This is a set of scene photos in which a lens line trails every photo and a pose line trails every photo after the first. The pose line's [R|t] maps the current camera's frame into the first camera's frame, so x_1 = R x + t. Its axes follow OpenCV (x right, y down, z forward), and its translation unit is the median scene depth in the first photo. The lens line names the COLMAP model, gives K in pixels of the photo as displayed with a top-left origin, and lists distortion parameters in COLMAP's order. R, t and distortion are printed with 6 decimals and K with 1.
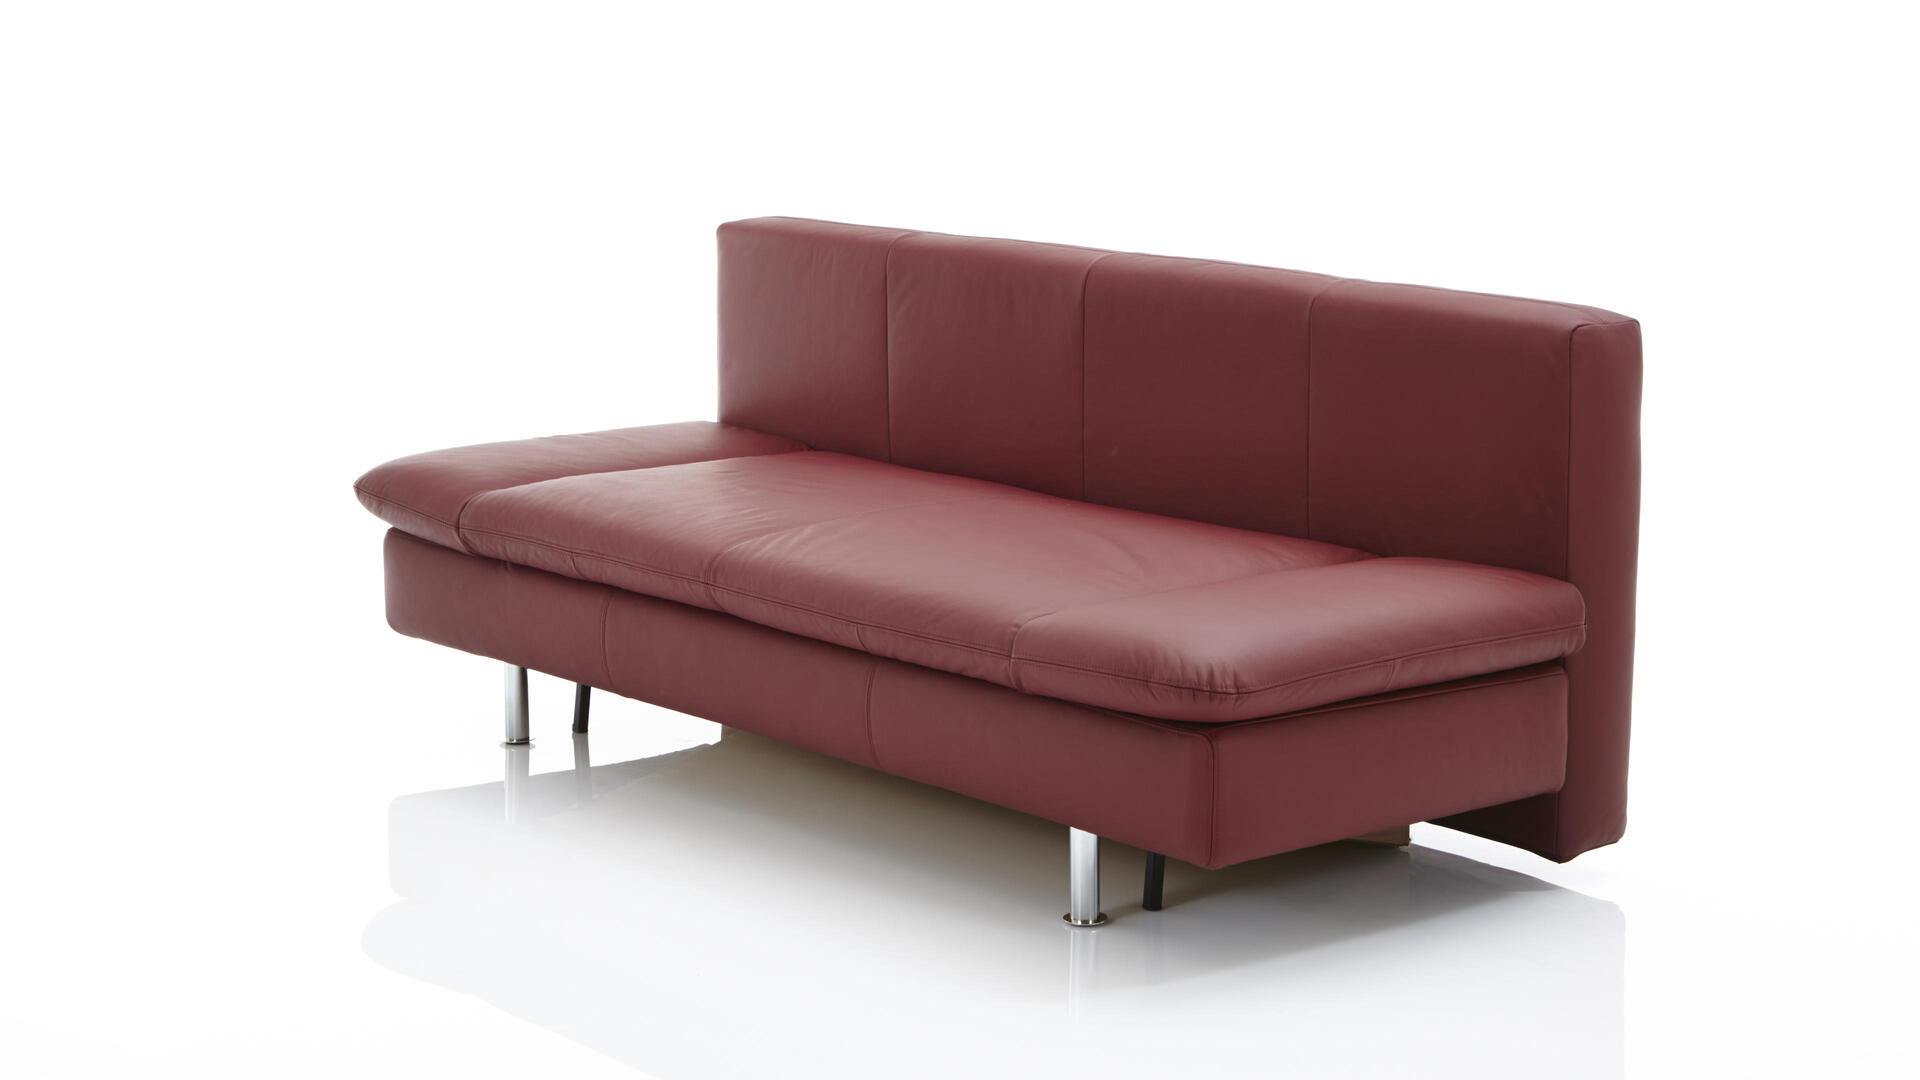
lens RADIAL K [[3619.0, 0, 960.0], [0, 3619.0, 540.0], [0, 0, 1]] dist [-0.034667, -0.049608]
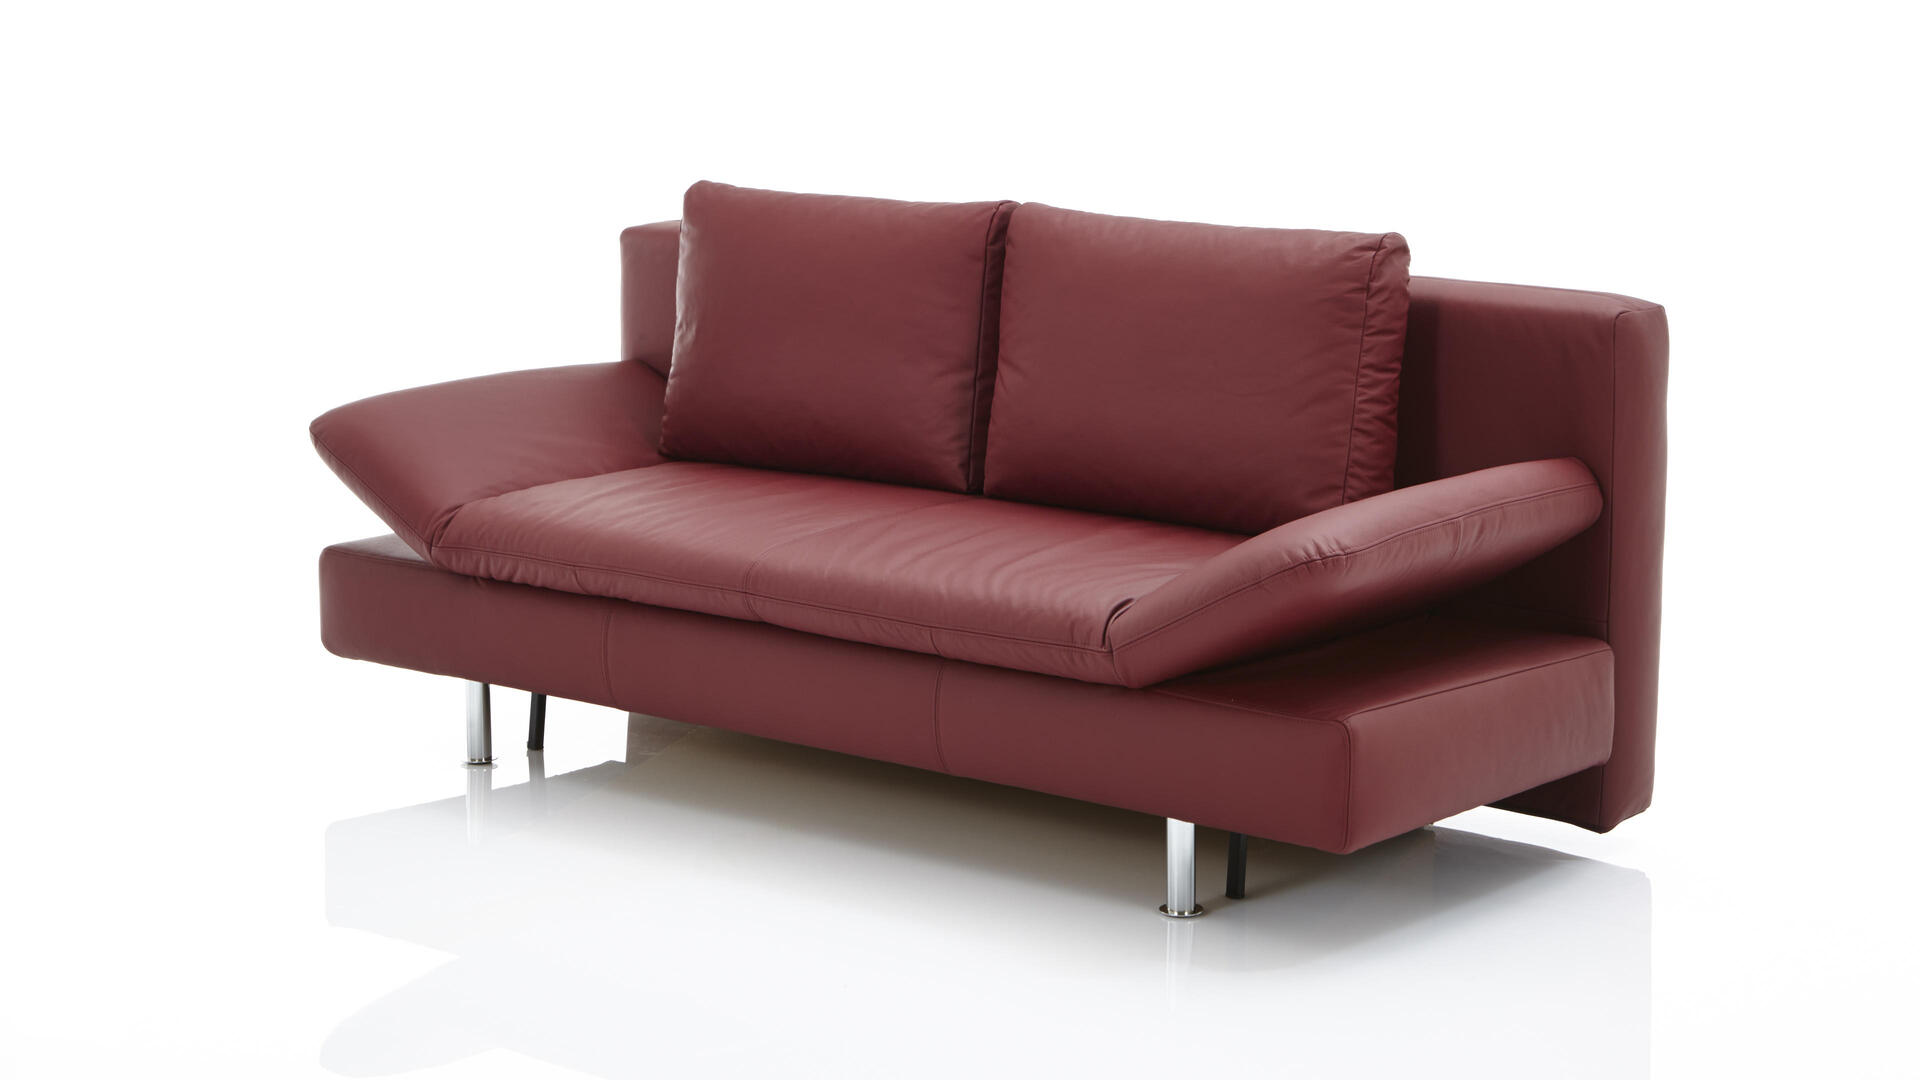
lens RADIAL K [[3619.0, 0, 960.0], [0, 3619.0, 540.0], [0, 0, 1]] dist [-0.034667, -0.049608]
pose [[0.984631, -0.034126, 0.171282, -0.189278], [0.033613, 0.999418, 0.005897, -0.006657], [-0.171384, -0.000049, 0.985204, 0.011486]]
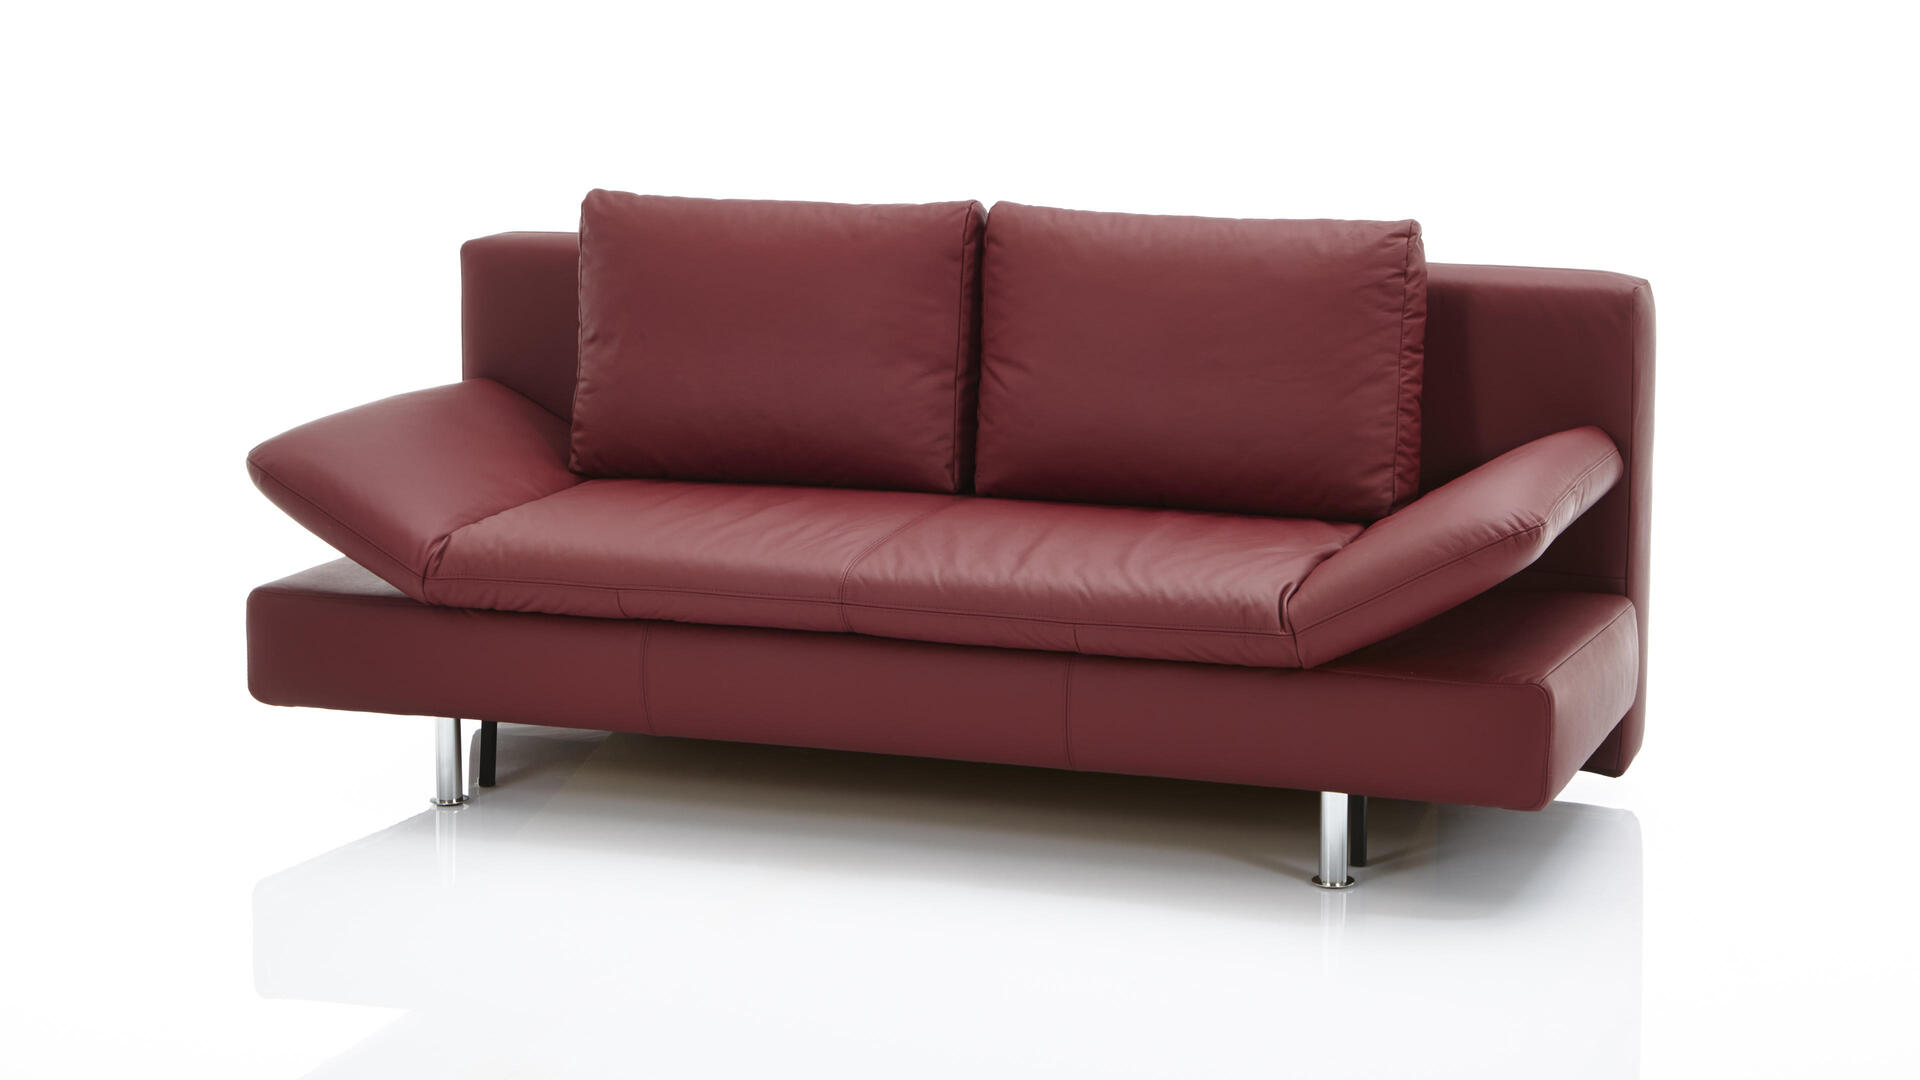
lens RADIAL K [[3619.0, 0, 960.0], [0, 3619.0, 540.0], [0, 0, 1]] dist [-0.034667, -0.049608]
pose [[0.867965, -0.090056, 0.488392, -0.539751], [0.088268, 0.995738, 0.026739, -0.029637], [-0.488719, 0.019900, 0.872214, 0.134013]]
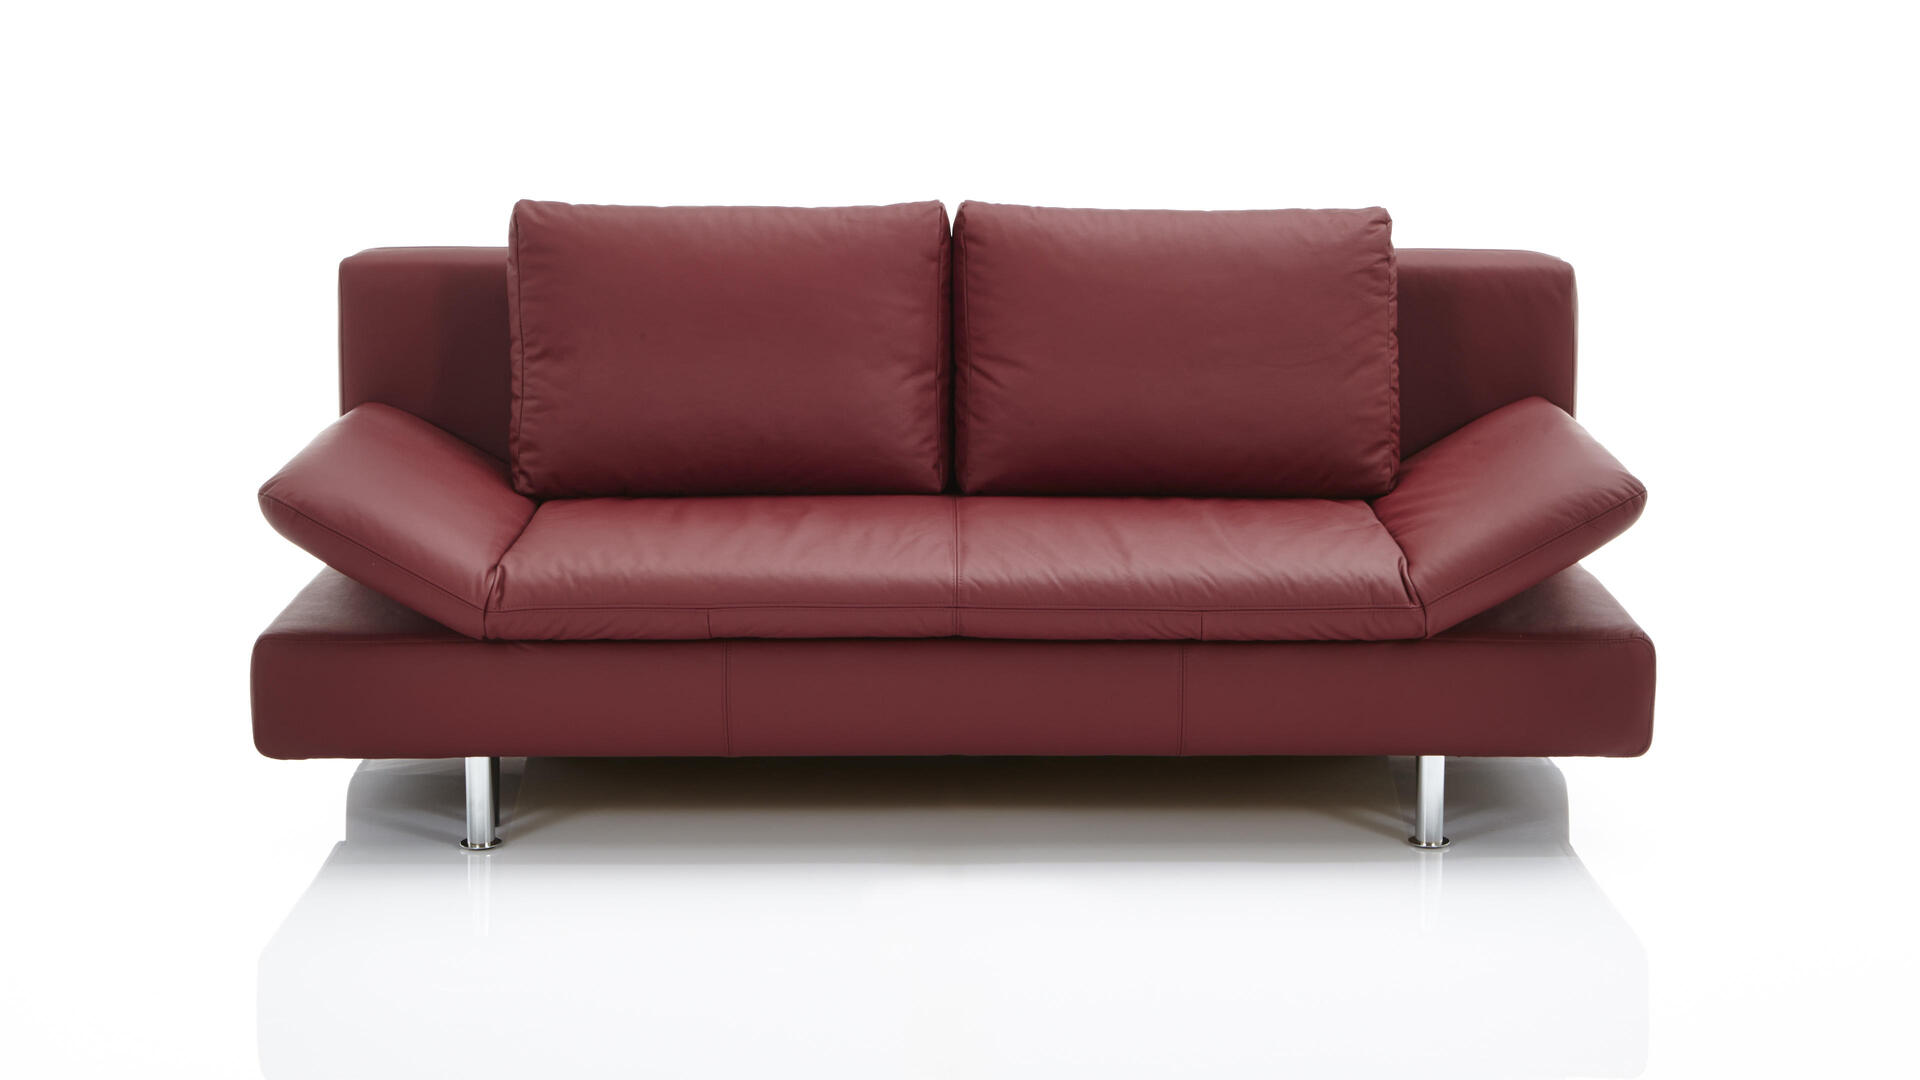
lens RADIAL K [[3619.0, 0, 960.0], [0, 3619.0, 540.0], [0, 0, 1]] dist [-0.034667, -0.049608]
pose [[0.644641, -0.136974, 0.752115, -0.831574], [0.132479, 0.988949, 0.066557, -0.073552], [-0.752920, 0.056734, 0.655663, 0.372417]]
